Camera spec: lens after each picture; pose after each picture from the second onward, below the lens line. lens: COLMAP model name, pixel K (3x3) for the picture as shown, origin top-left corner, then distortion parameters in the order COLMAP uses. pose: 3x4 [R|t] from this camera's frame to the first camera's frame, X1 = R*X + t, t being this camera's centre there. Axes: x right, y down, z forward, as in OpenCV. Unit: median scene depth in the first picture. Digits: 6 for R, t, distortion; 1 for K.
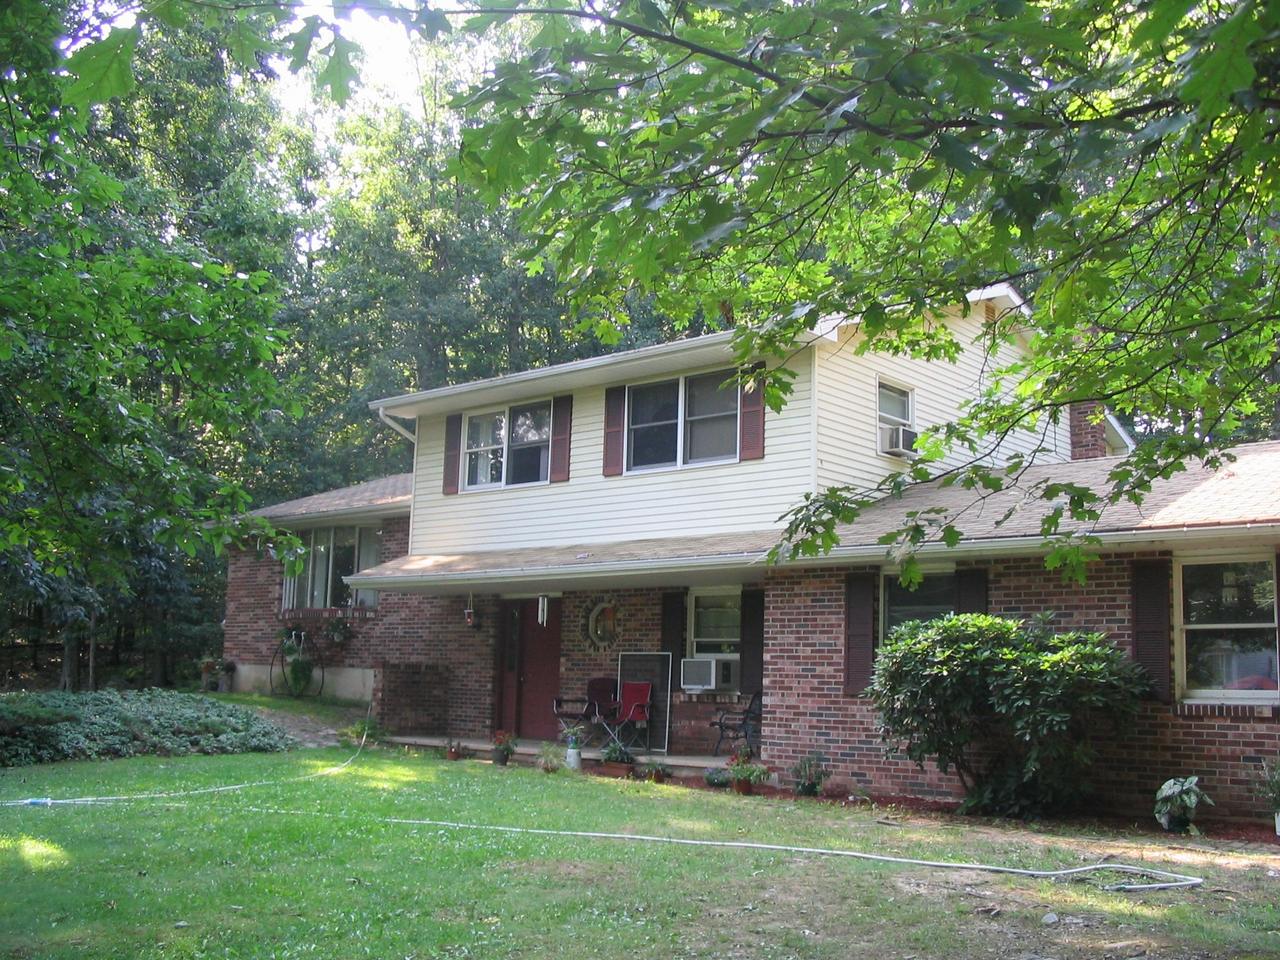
lens RADIAL K [[1359.3, 0, 640.0], [0, 1359.3, 480.0], [0, 0, 1]] dist [-0.114464, 0.041692]
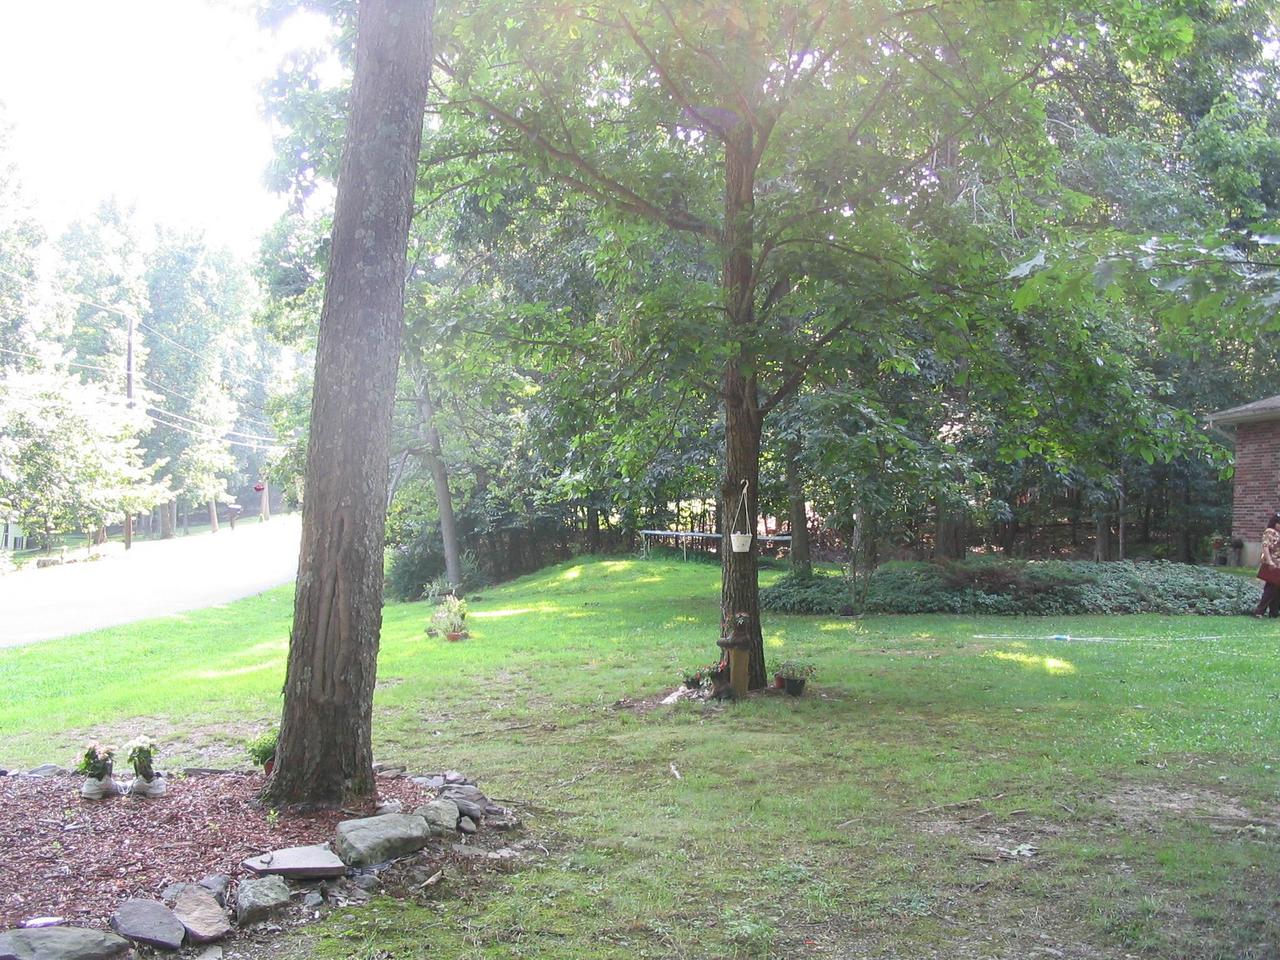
lens RADIAL K [[1359.3, 0, 640.0], [0, 1359.3, 480.0], [0, 0, 1]] dist [-0.114464, 0.041692]
pose [[0.735339, -0.007310, -0.677660, 0.117522], [0.068661, 0.995600, 0.063765, -0.027289], [0.674213, -0.093418, 0.732605, -0.209487]]
